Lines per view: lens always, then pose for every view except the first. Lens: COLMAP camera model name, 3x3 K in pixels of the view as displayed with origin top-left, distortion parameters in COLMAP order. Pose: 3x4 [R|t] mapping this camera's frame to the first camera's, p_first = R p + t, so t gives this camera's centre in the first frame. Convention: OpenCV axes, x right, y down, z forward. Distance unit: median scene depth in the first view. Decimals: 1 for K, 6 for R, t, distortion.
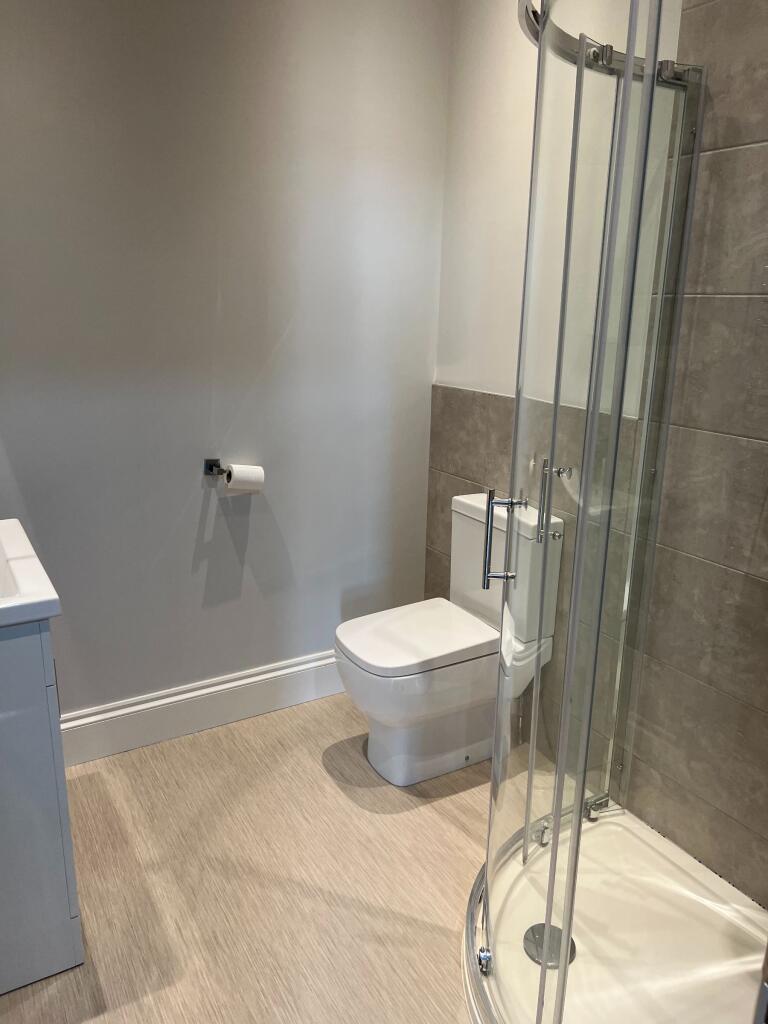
lens RADIAL K [[765.2, 0, 384.0], [0, 765.2, 512.0], [0, 0, 1]] dist [0.002899, -0.000632]
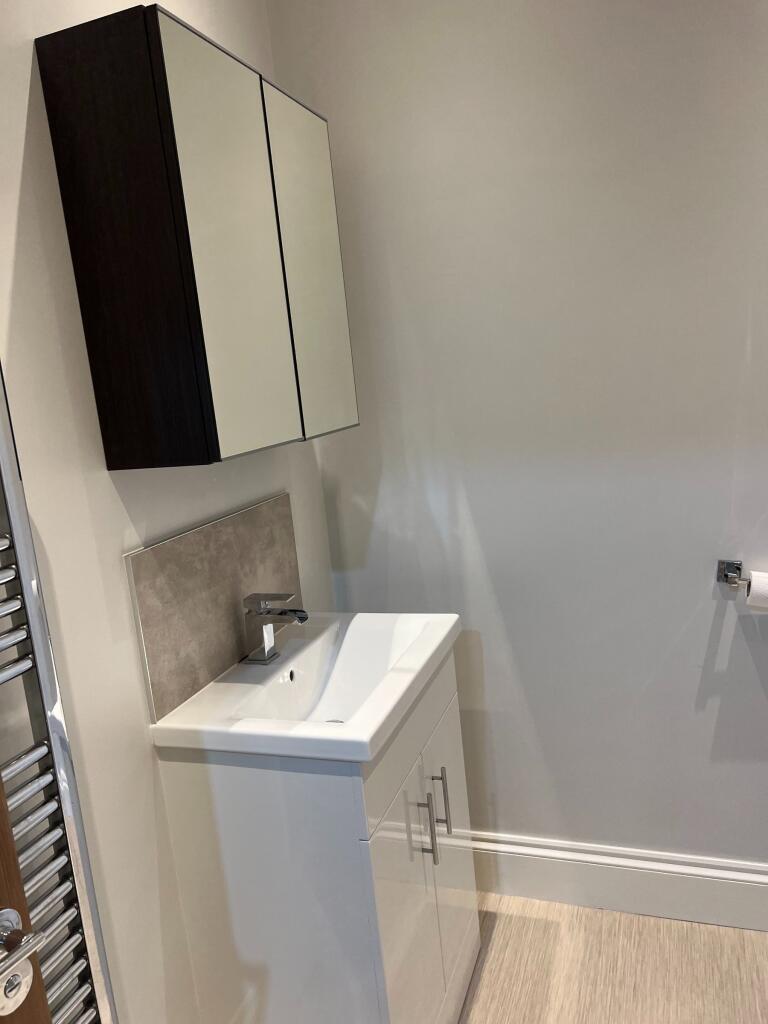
lens RADIAL K [[765.2, 0, 384.0], [0, 765.2, 512.0], [0, 0, 1]] dist [0.002899, -0.000632]
pose [[0.624930, 0.049863, -0.779086, 0.133039], [-0.090234, 0.995883, -0.008641, -0.079569], [0.775448, 0.075700, 0.626857, 0.293697]]
